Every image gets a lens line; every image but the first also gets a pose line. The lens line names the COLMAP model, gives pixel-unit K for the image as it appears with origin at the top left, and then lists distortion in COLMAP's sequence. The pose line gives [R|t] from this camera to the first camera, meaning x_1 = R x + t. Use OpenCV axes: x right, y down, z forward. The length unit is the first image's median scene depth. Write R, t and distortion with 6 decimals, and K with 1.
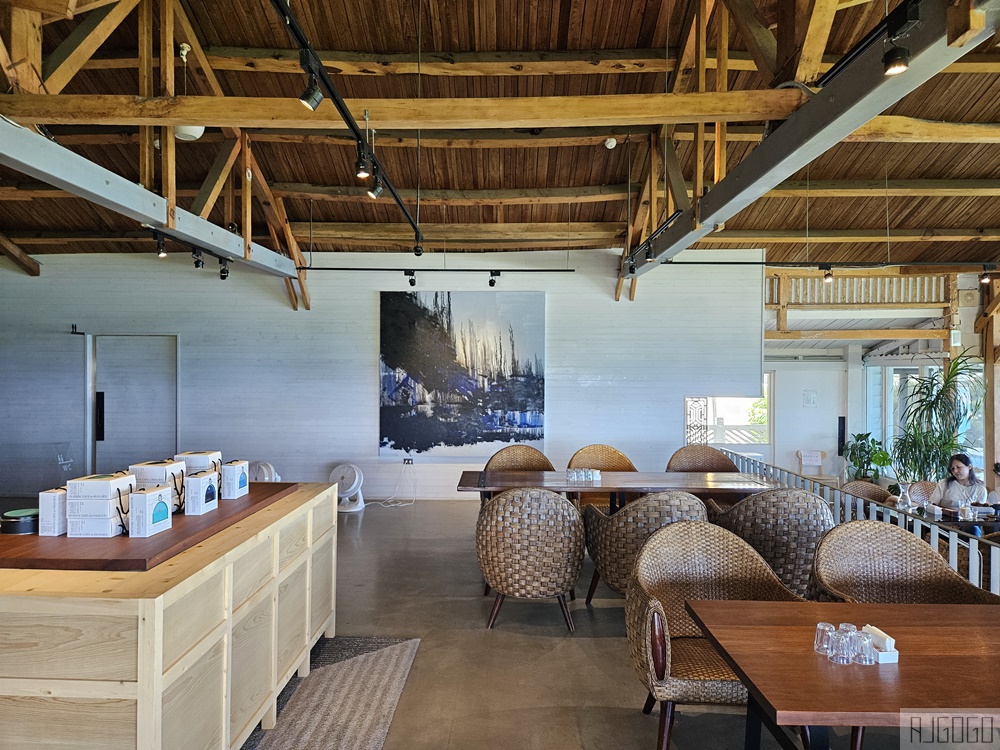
lens RADIAL K [[676.5, 0, 503.2], [0, 676.5, 389.4], [0, 0, 1]] dist [0.021062, -0.006746]
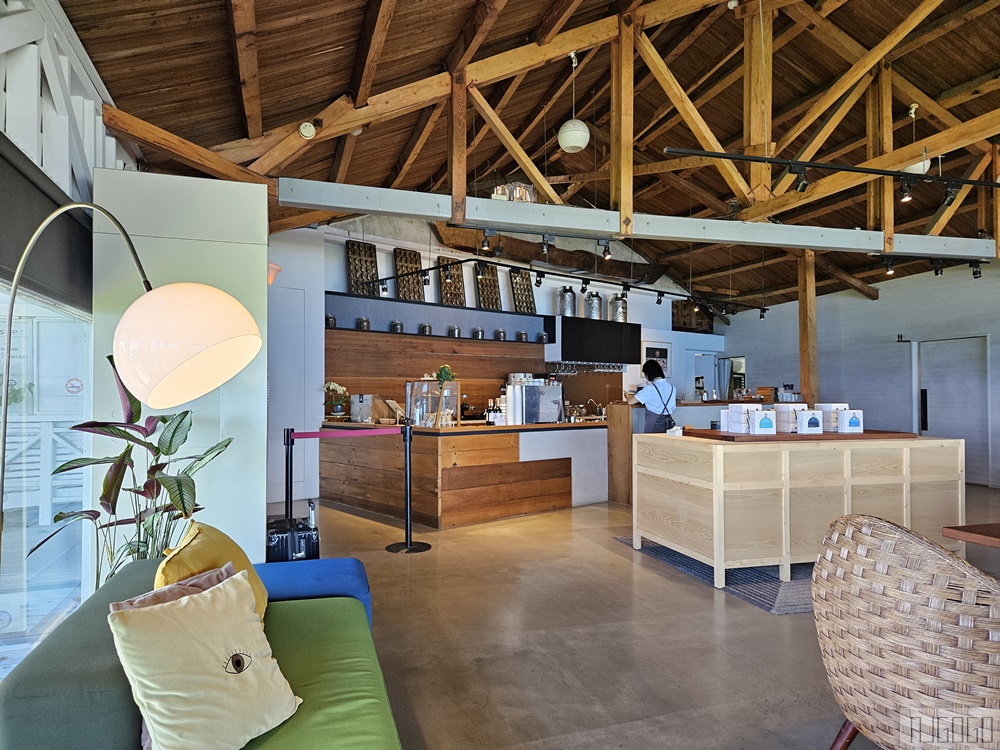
lens RADIAL K [[676.5, 0, 503.2], [0, 676.5, 389.4], [0, 0, 1]] dist [0.021062, -0.006746]
pose [[0.328797, -0.016728, -0.944252, 0.458981], [-0.013122, 0.999666, -0.022278, 0.063834], [0.944309, 0.019715, 0.328468, -0.129803]]
